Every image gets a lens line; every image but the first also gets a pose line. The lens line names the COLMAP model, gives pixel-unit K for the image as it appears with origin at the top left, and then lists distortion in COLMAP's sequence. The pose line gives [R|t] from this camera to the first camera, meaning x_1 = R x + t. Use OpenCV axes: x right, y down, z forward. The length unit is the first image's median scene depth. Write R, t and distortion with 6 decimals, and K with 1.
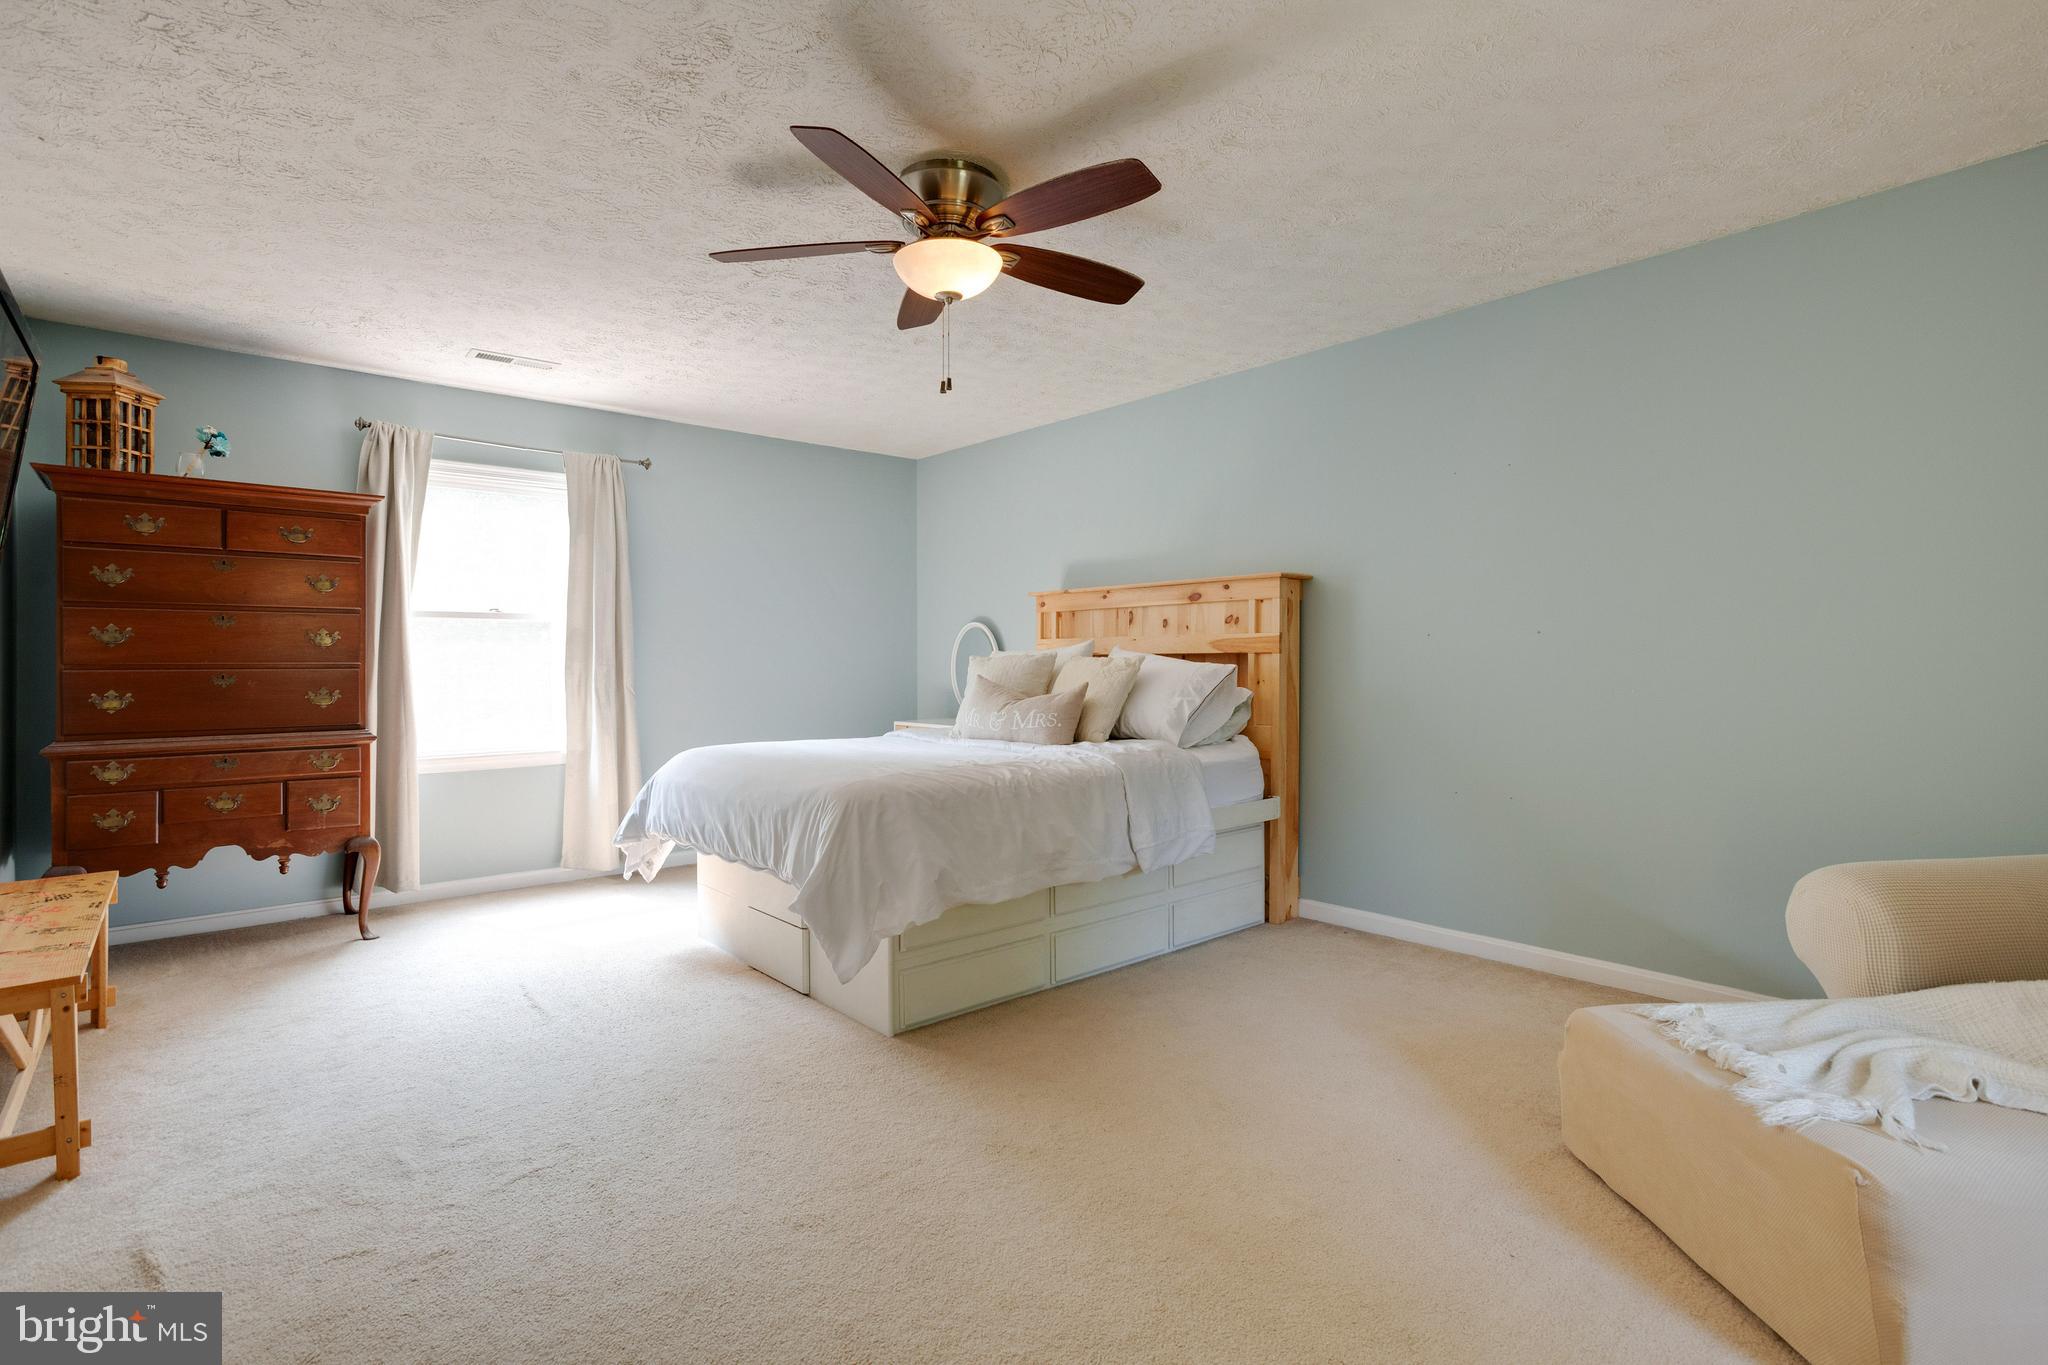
lens RADIAL K [[972.4, 0, 1026.7], [0, 972.4, 667.8], [0, 0, 1]] dist [-0.018735, 0.009852]
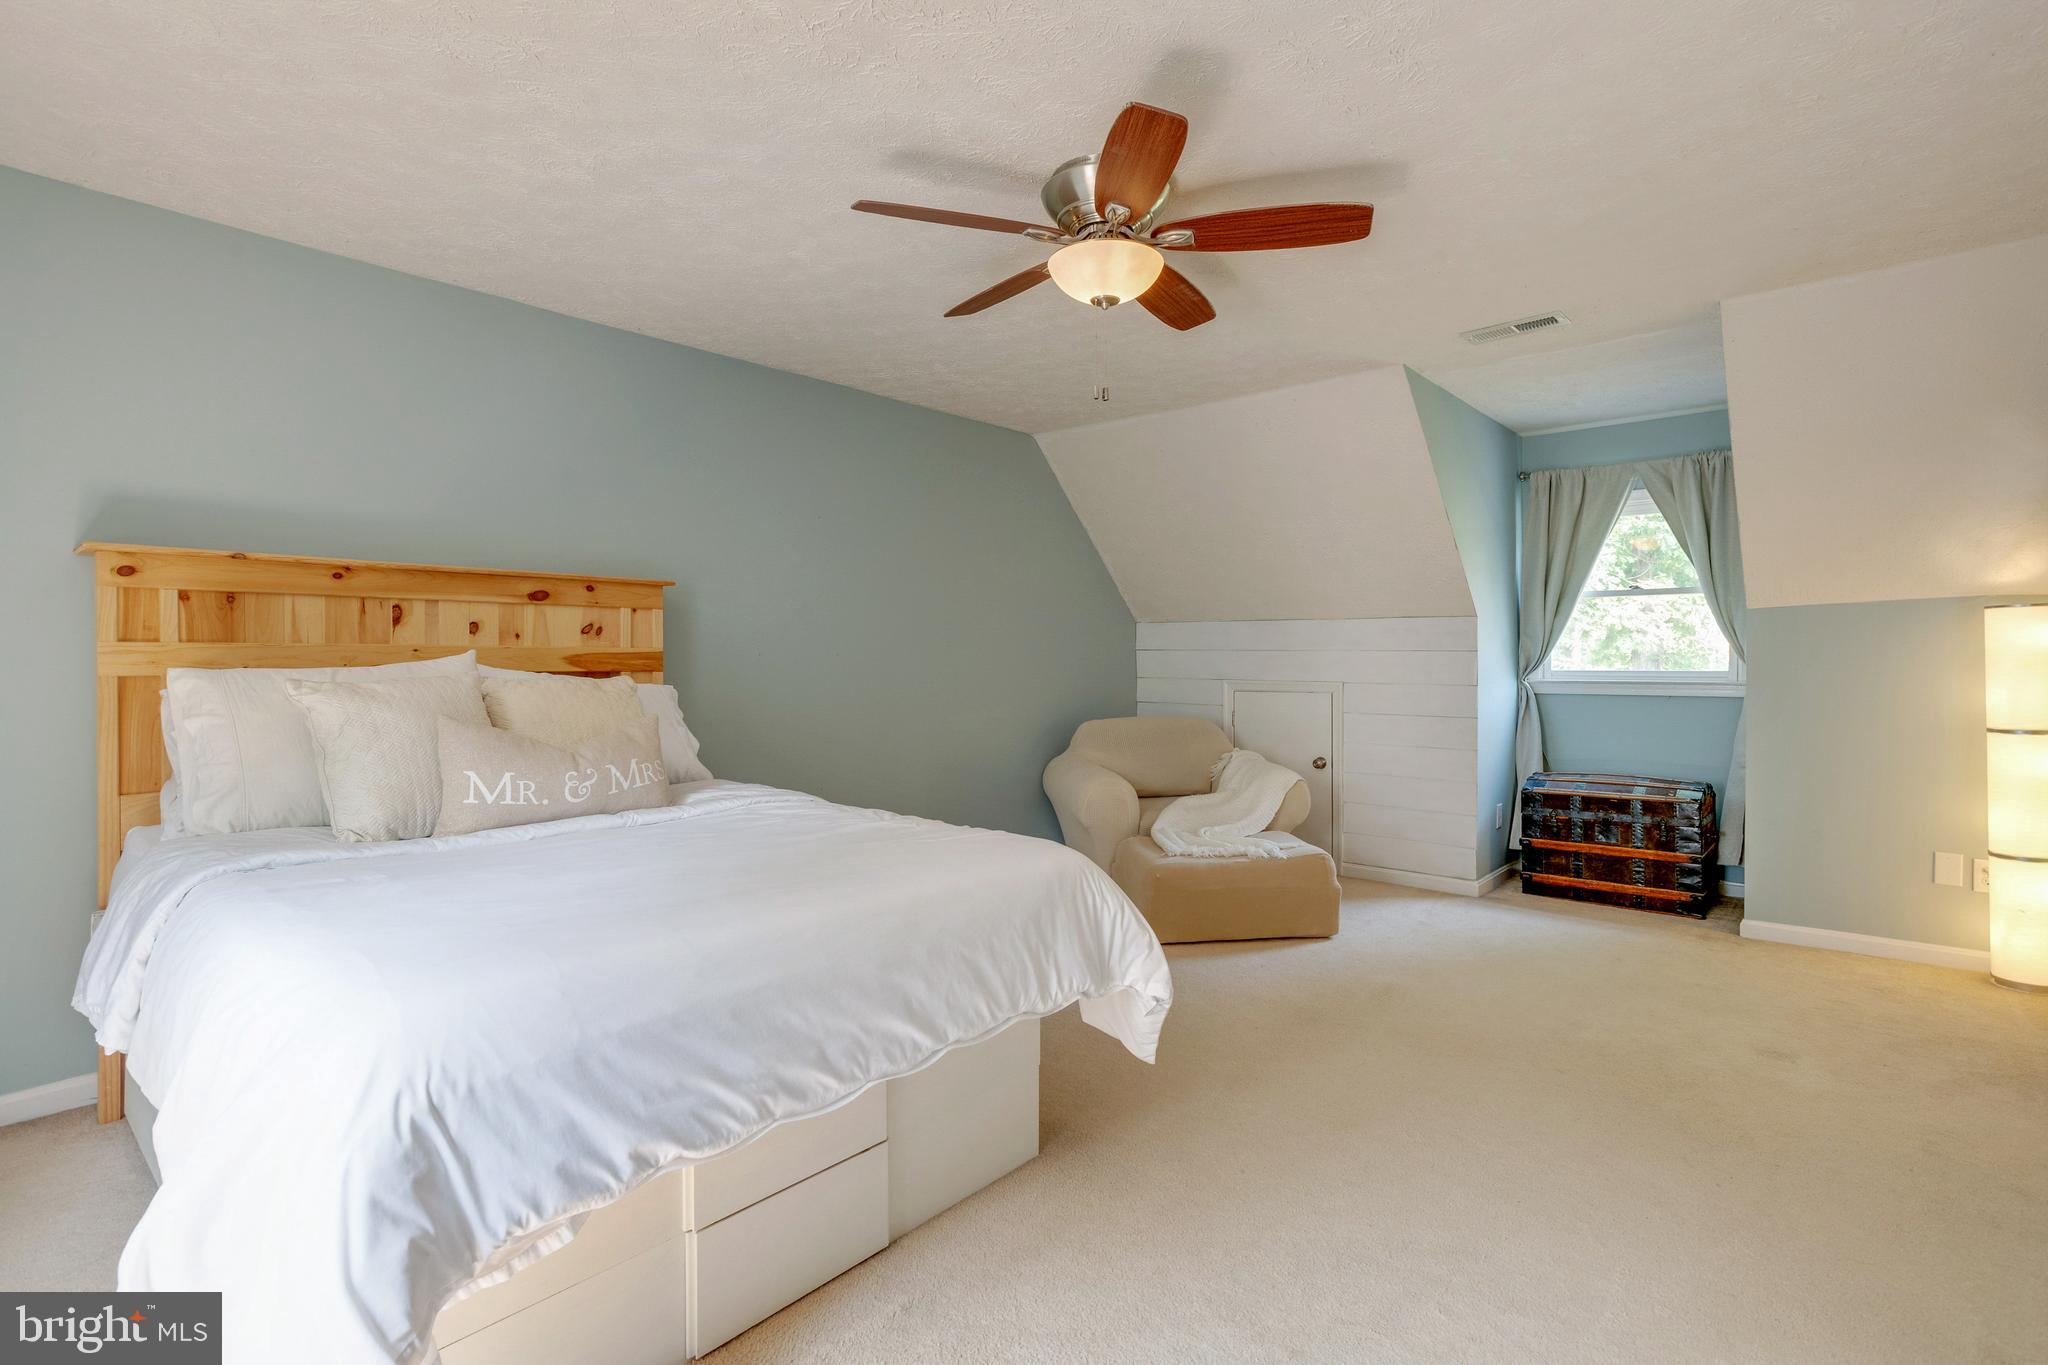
lens RADIAL K [[972.4, 0, 1026.7], [0, 972.4, 667.8], [0, 0, 1]] dist [-0.018735, 0.009852]
pose [[-0.141014, -0.005918, 0.989990, -0.612497], [0.005413, 0.999963, 0.006748, -0.020471], [-0.989993, 0.006310, -0.140977, 0.728807]]
